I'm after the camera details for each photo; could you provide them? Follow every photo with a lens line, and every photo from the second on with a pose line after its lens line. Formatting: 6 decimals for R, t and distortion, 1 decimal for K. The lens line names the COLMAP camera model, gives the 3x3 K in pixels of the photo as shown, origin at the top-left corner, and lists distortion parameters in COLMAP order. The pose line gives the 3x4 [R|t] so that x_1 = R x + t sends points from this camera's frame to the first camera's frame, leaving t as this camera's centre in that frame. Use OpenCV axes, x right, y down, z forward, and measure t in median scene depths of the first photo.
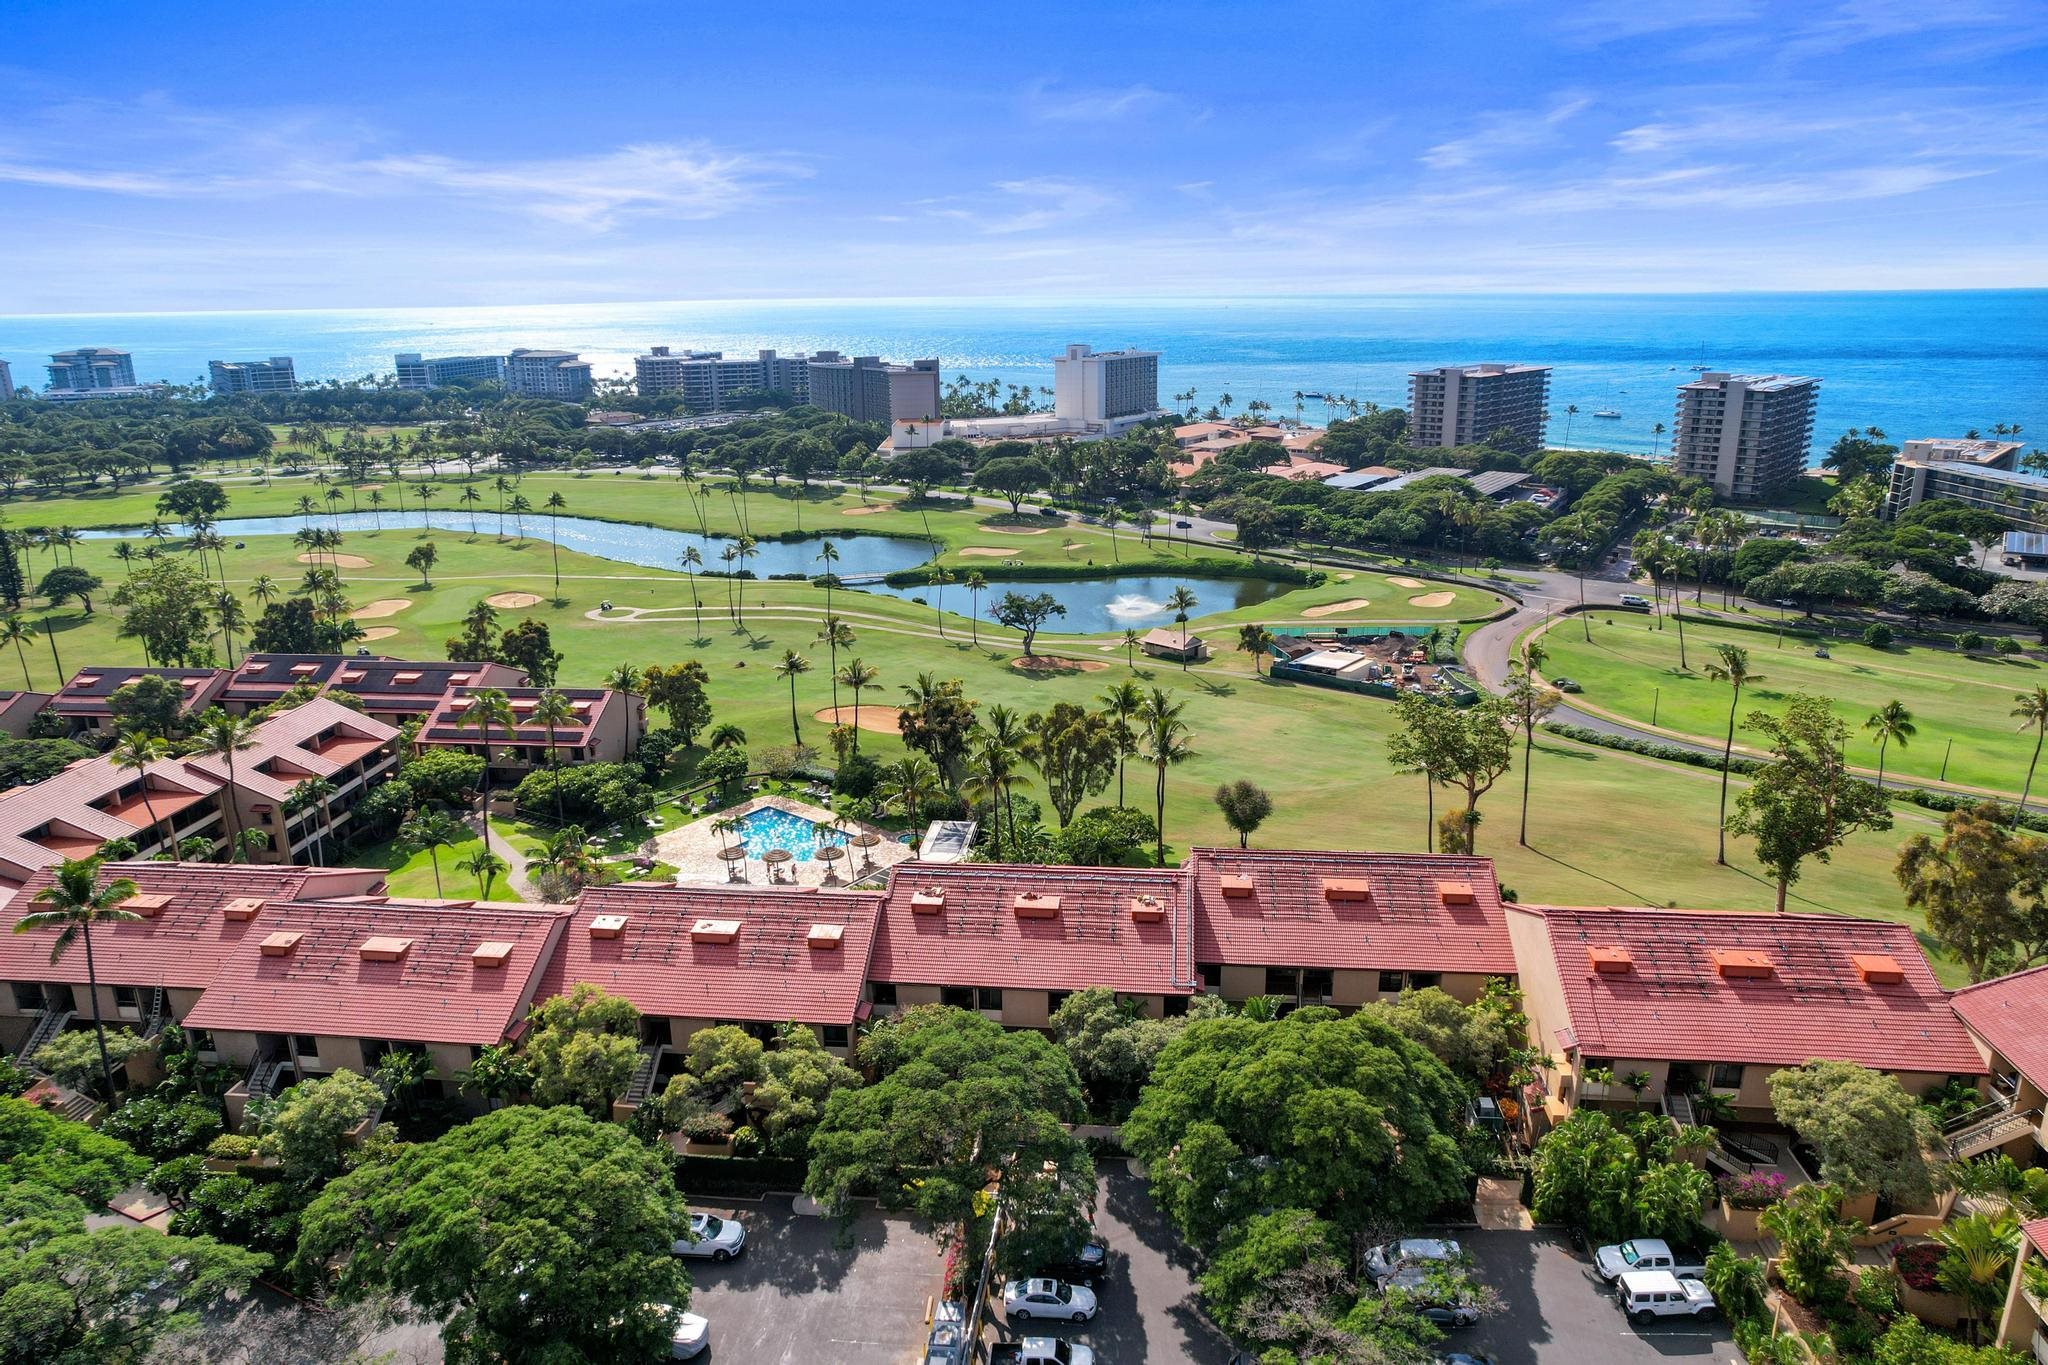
lens RADIAL K [[1326.1, 0, 1024.0], [0, 1326.1, 682.5], [0, 0, 1]] dist [-0.067420, 0.057275]
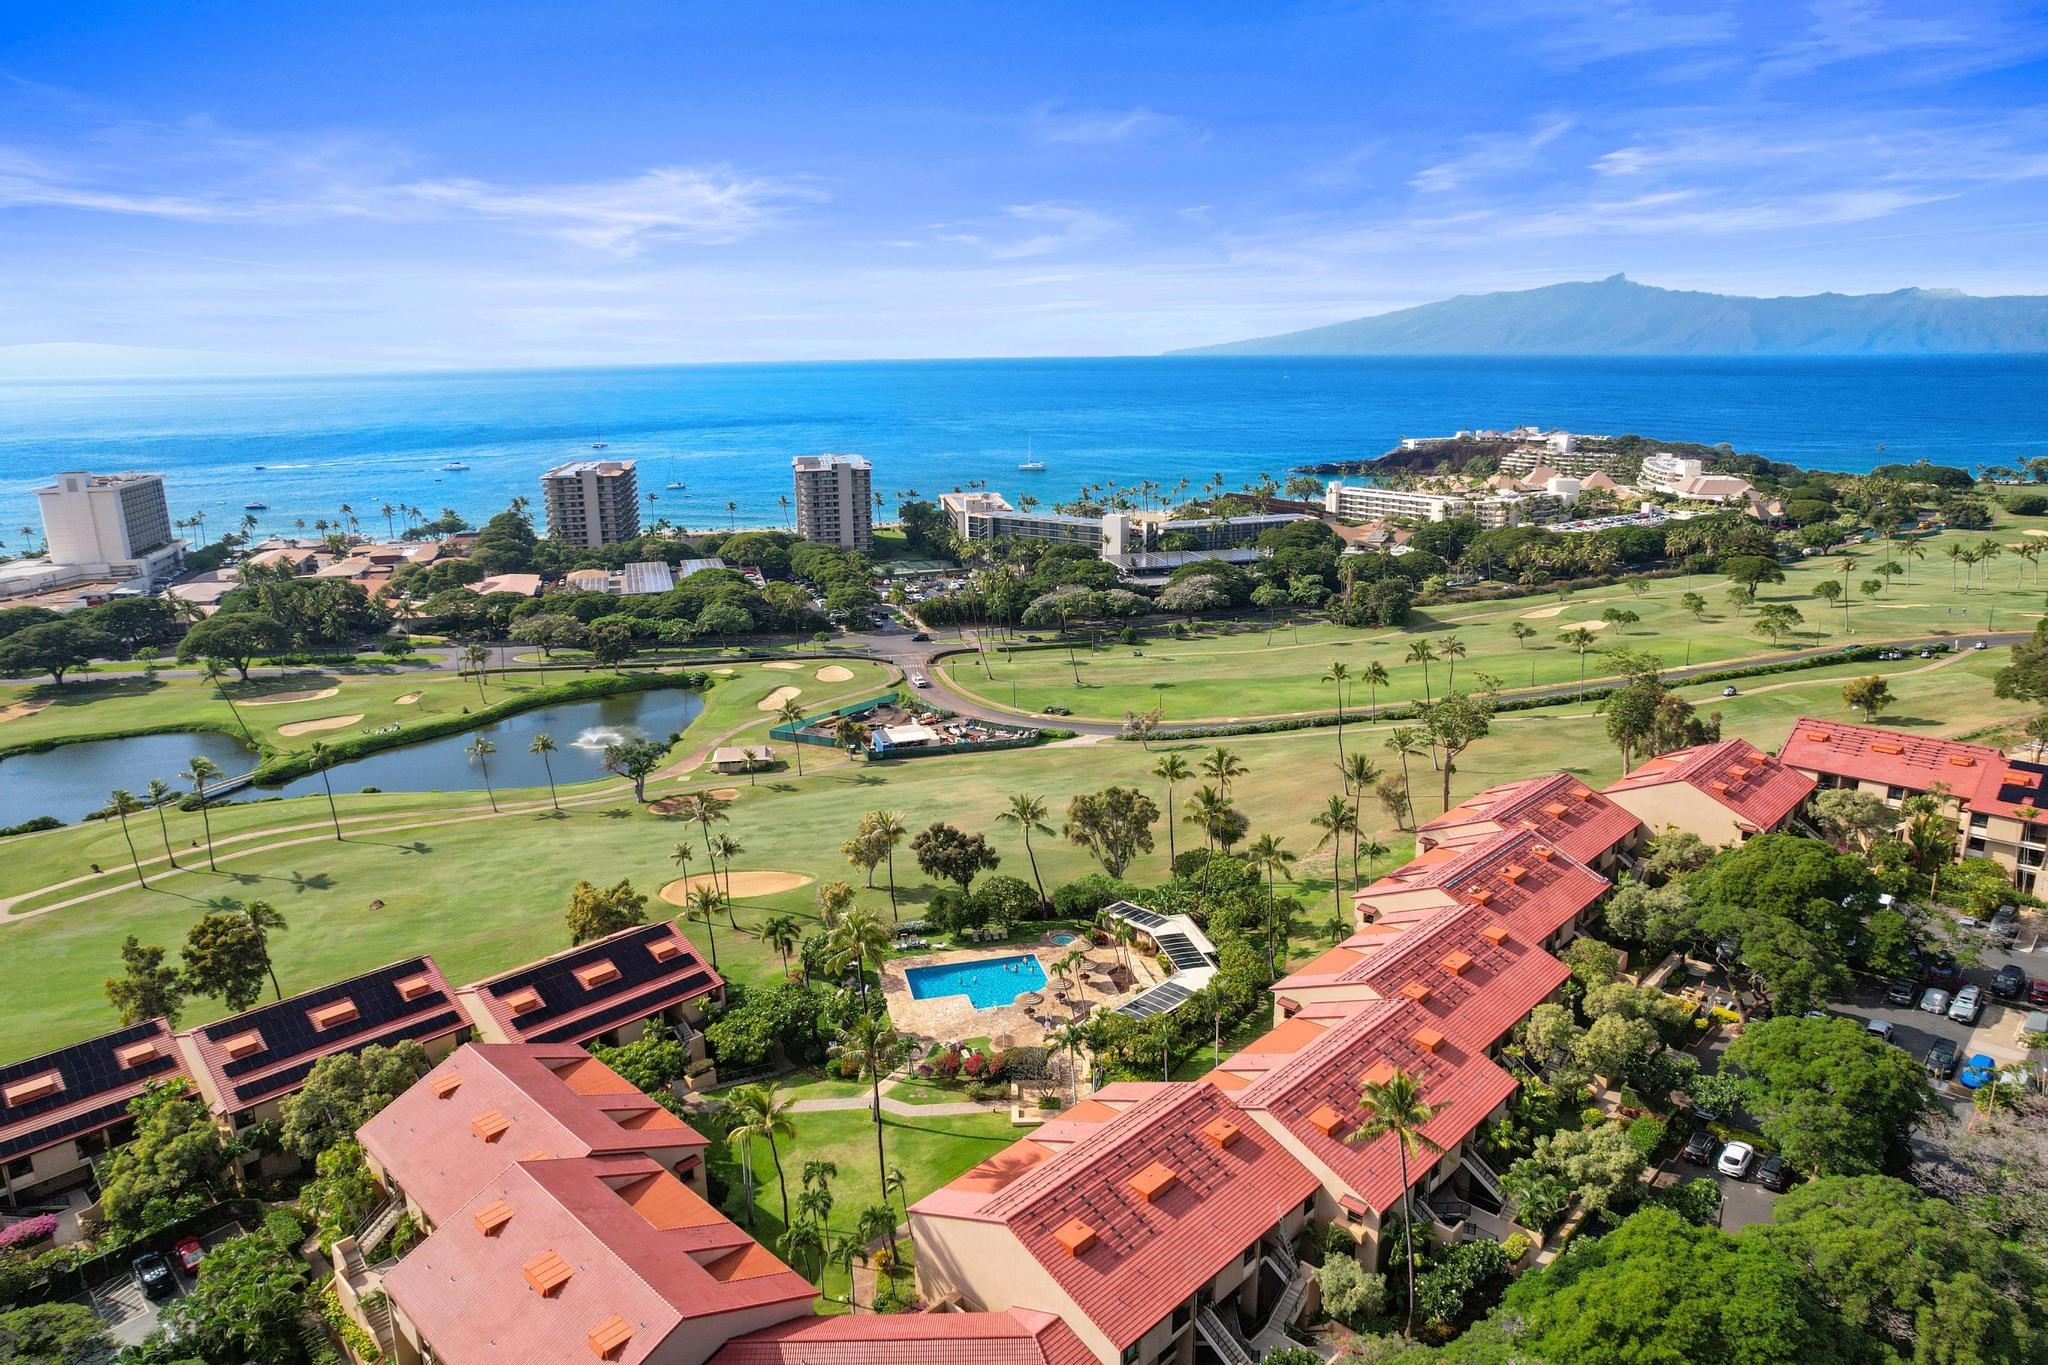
lens RADIAL K [[1326.1, 0, 1024.0], [0, 1326.1, 682.5], [0, 0, 1]] dist [-0.067420, 0.057275]
pose [[0.609253, -0.188444, 0.770260, -0.297722], [0.231316, 0.971341, 0.054674, -0.051146], [-0.758488, 0.144863, 0.635382, 0.096993]]
